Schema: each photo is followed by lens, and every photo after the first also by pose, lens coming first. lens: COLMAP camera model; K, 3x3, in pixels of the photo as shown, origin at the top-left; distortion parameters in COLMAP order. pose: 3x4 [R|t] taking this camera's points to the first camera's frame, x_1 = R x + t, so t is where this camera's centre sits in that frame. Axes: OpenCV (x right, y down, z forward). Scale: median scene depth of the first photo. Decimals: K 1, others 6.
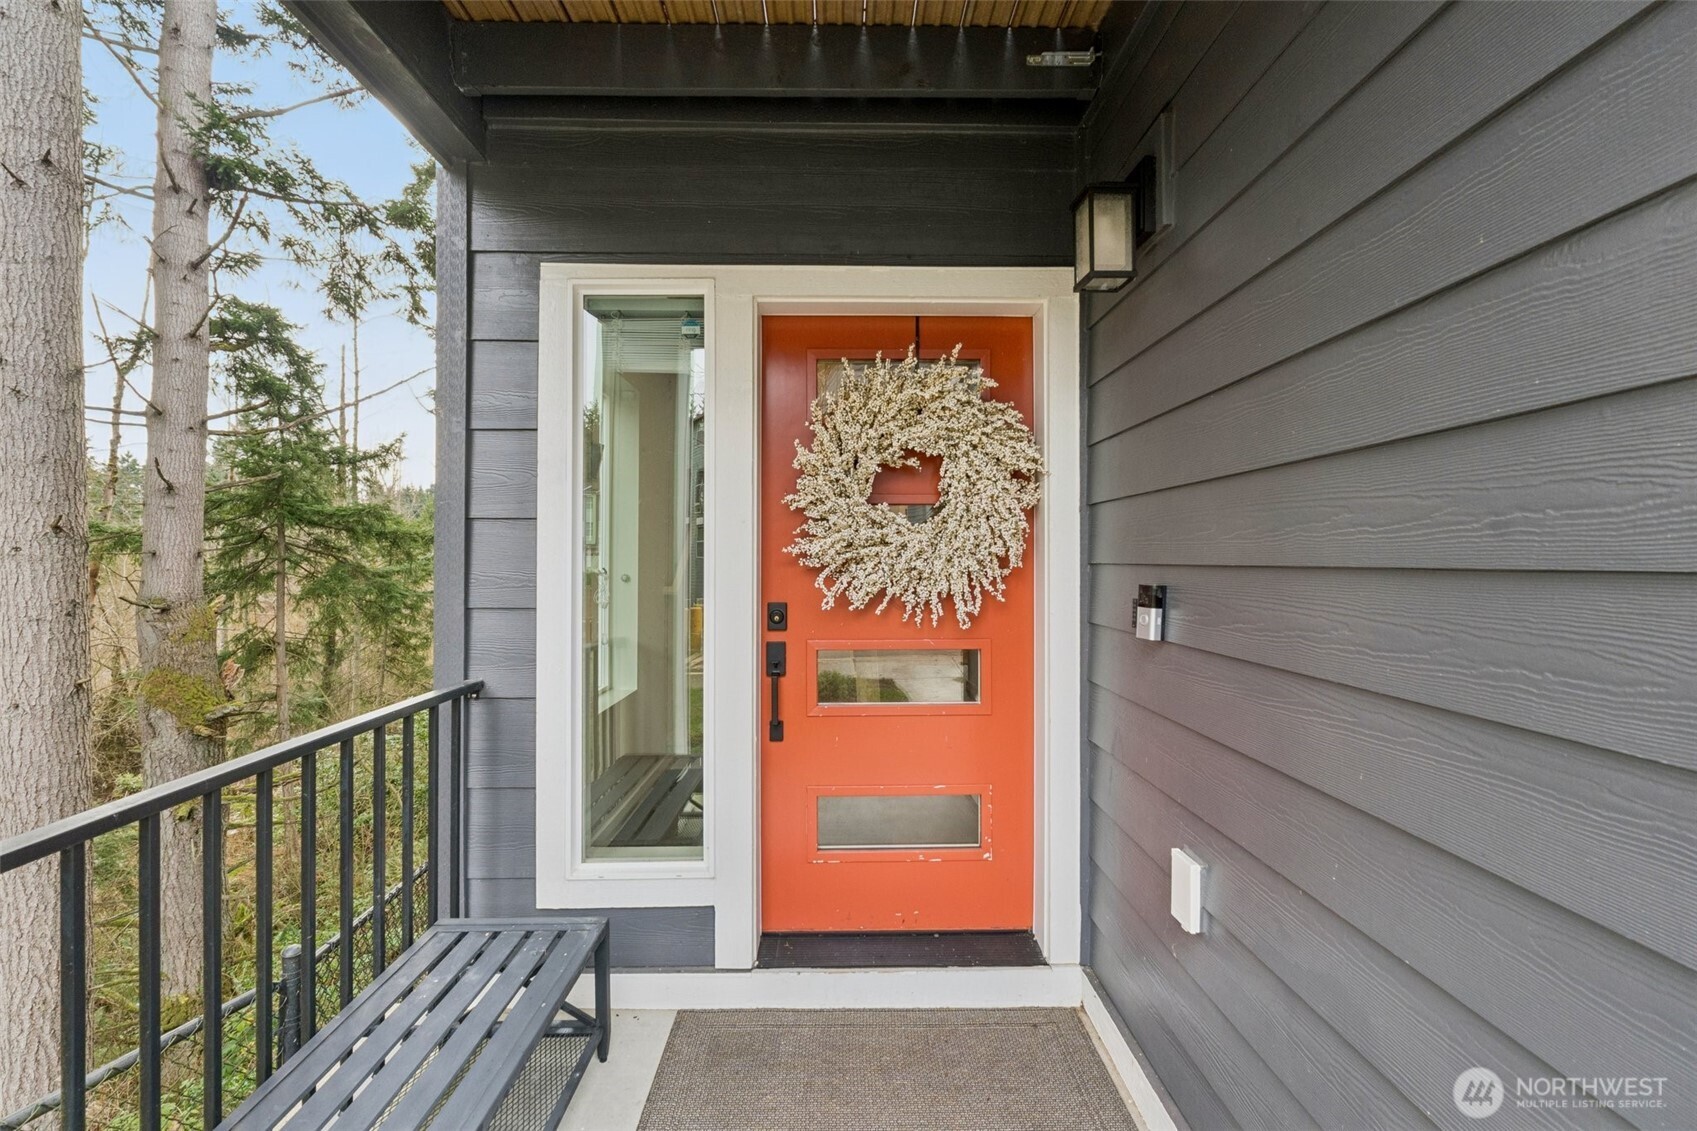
lens RADIAL K [[707.1, 0, 850.6], [0, 707.1, 560.1], [0, 0, 1]] dist [-0.010997, -0.000144]
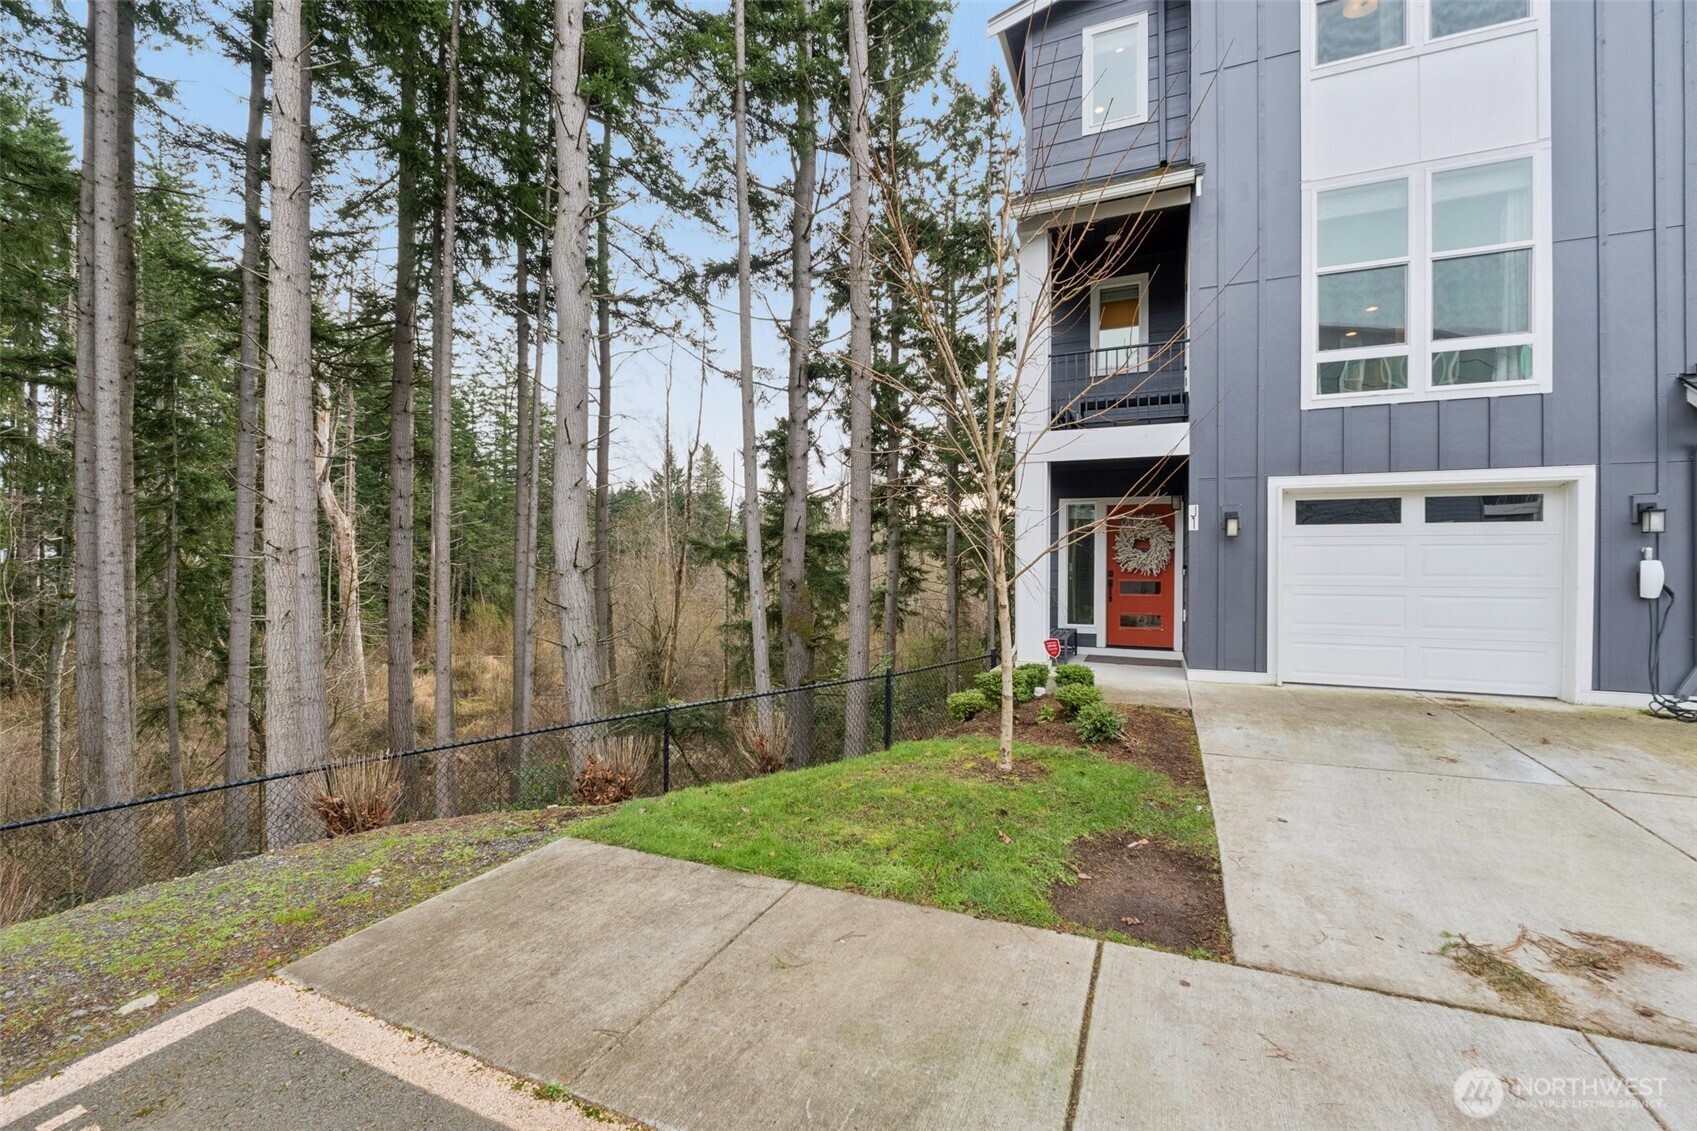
lens RADIAL K [[707.1, 0, 845.8], [0, 707.1, 562.2], [0, 0, 1]] dist [-0.010997, -0.000144]
pose [[0.911175, 0.002220, -0.412014, 0.218559], [-0.002437, 0.999997, -0.000002, 0.012616], [0.412013, 0.001005, 0.911177, -3.915583]]
